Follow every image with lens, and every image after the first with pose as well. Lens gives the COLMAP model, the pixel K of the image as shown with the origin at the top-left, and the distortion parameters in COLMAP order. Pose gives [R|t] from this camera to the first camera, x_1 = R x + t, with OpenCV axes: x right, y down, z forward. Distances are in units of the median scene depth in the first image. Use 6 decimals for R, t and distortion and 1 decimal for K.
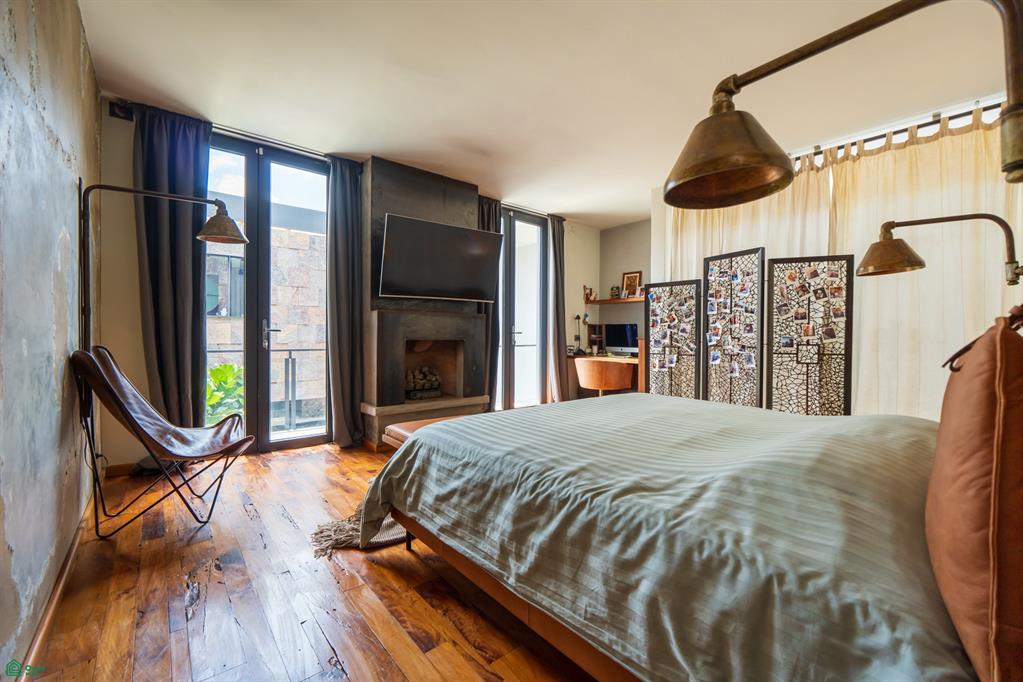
lens RADIAL K [[426.8, 0, 516.7], [0, 426.8, 335.0], [0, 0, 1]] dist [-0.009295, 0.000530]
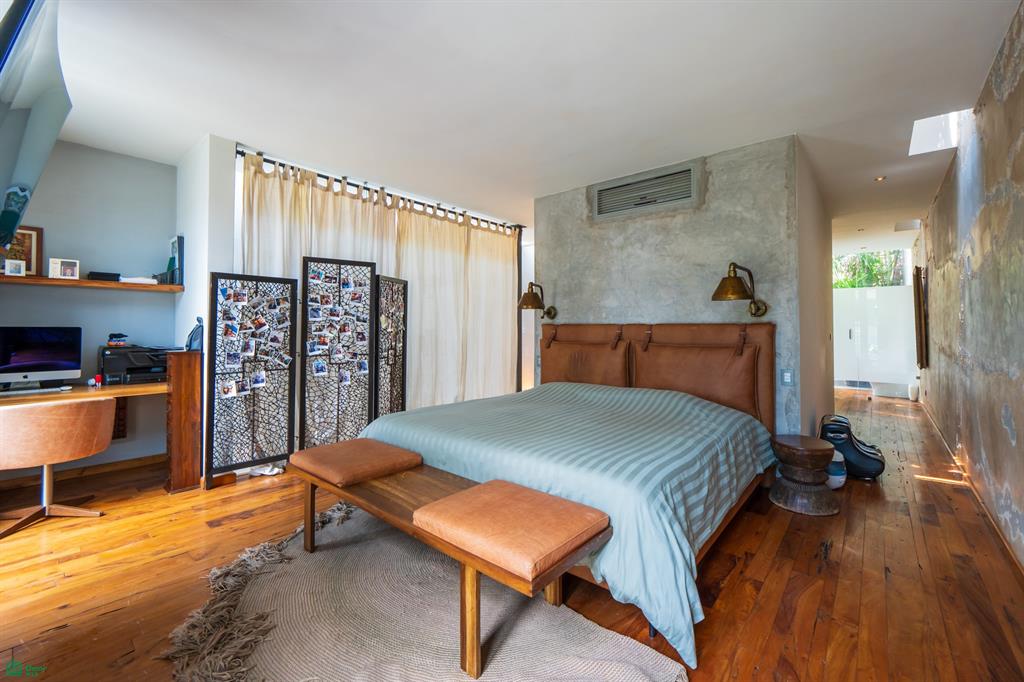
lens RADIAL K [[427.3, 0, 516.1], [0, 427.3, 344.1], [0, 0, 1]] dist [-0.009295, 0.000530]
pose [[-0.179496, -0.032463, 0.983223, -0.511959], [0.008810, 0.999362, 0.034604, -0.027520], [-0.983719, 0.014873, -0.179096, 0.742407]]
